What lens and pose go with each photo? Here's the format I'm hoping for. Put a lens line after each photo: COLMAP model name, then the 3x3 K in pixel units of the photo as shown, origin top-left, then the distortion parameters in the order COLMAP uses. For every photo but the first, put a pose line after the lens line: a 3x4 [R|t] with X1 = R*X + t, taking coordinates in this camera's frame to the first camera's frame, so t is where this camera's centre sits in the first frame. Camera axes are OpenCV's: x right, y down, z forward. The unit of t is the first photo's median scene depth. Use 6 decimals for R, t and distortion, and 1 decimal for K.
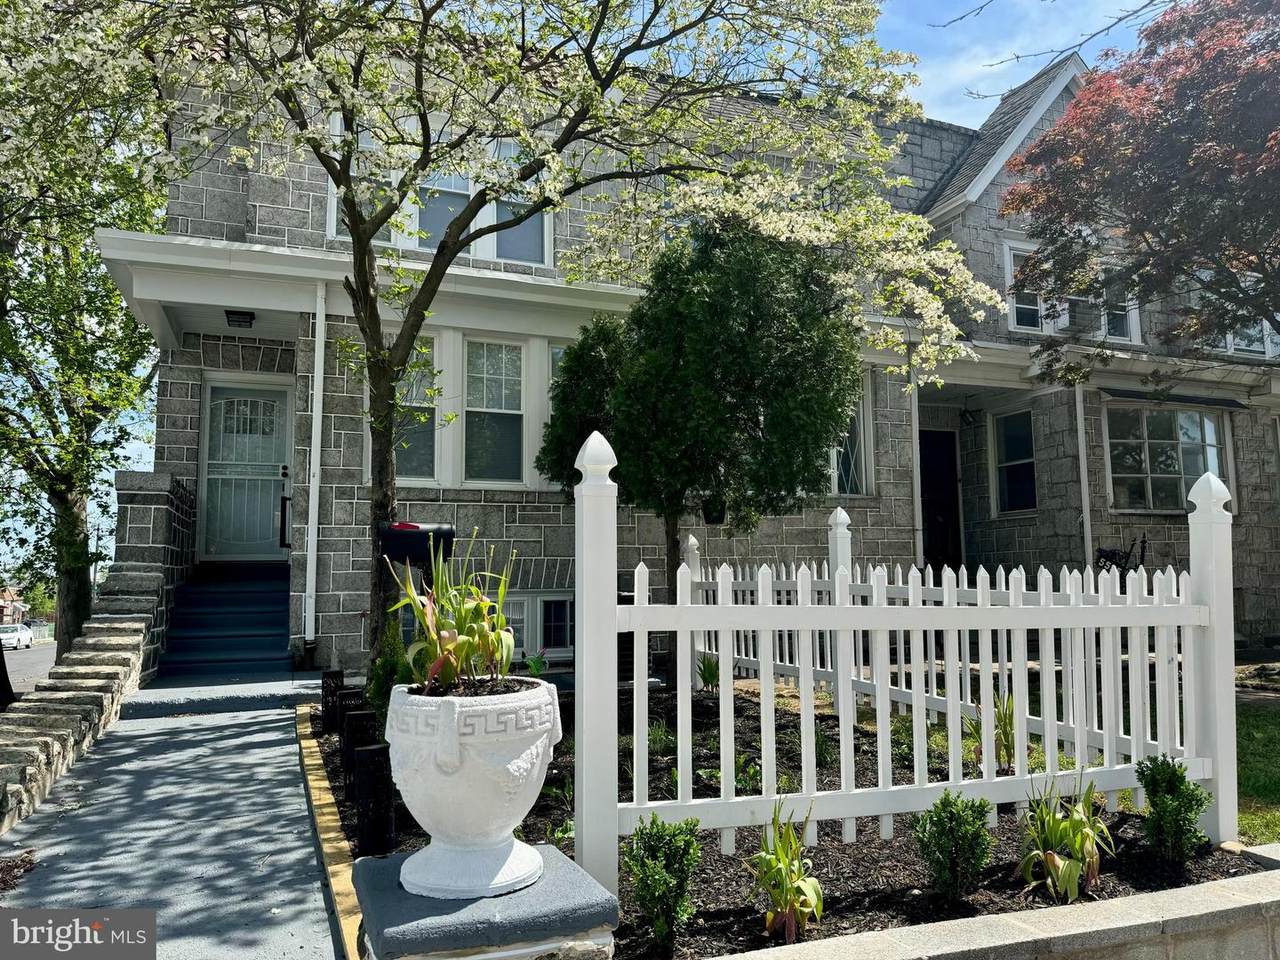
lens RADIAL K [[904.8, 0, 640.0], [0, 904.8, 480.0], [0, 0, 1]] dist [0.012349, -0.002096]
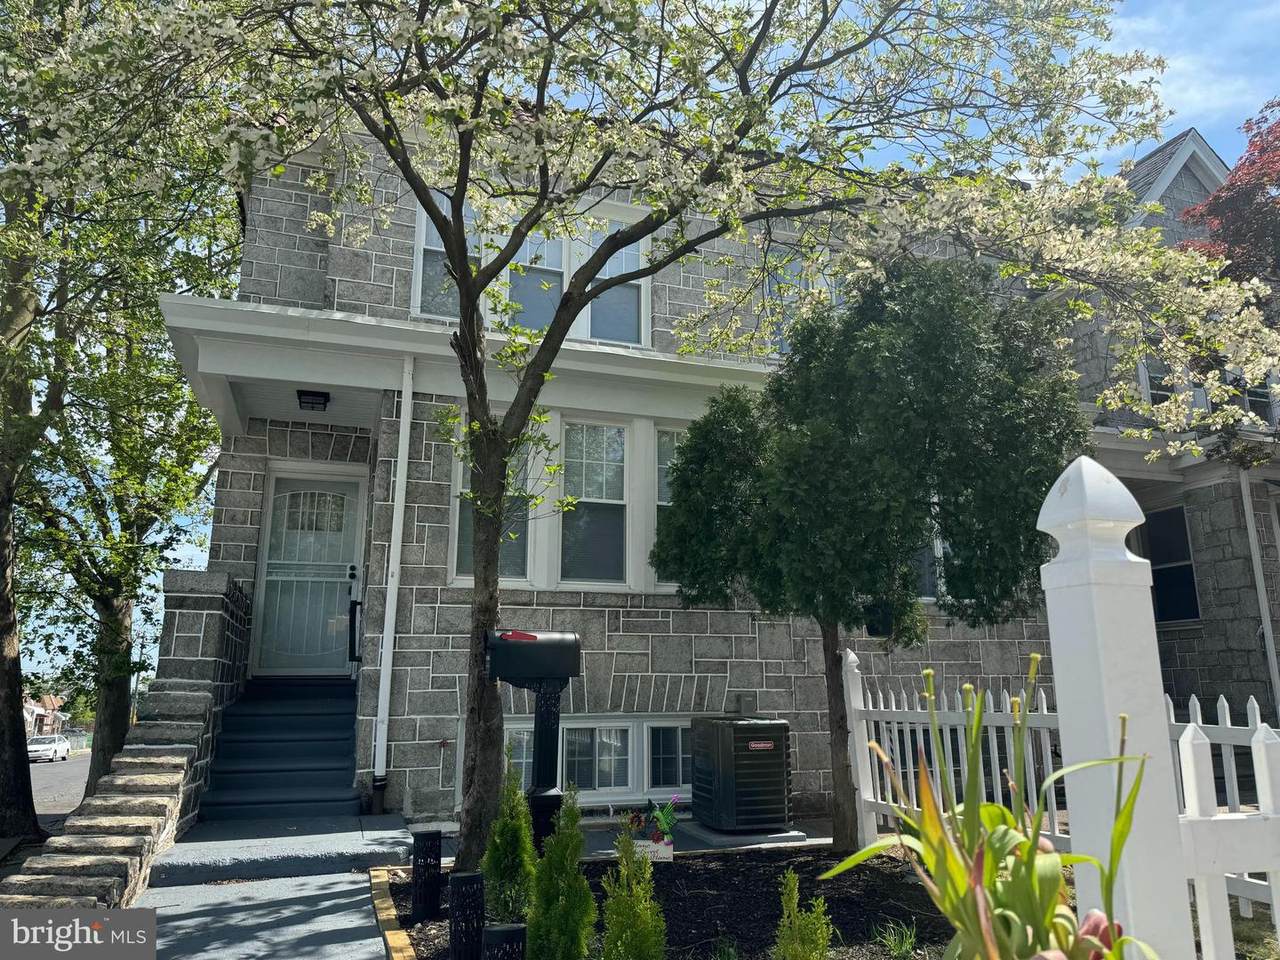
lens RADIAL K [[885.0, 0, 640.0], [0, 885.0, 480.0], [0, 0, 1]] dist [0.074485, -0.081990]
pose [[0.999244, -0.002575, -0.038789, -0.088182], [-0.002100, 0.992773, -0.119992, 0.006096], [0.038818, 0.119983, 0.992017, 0.152964]]
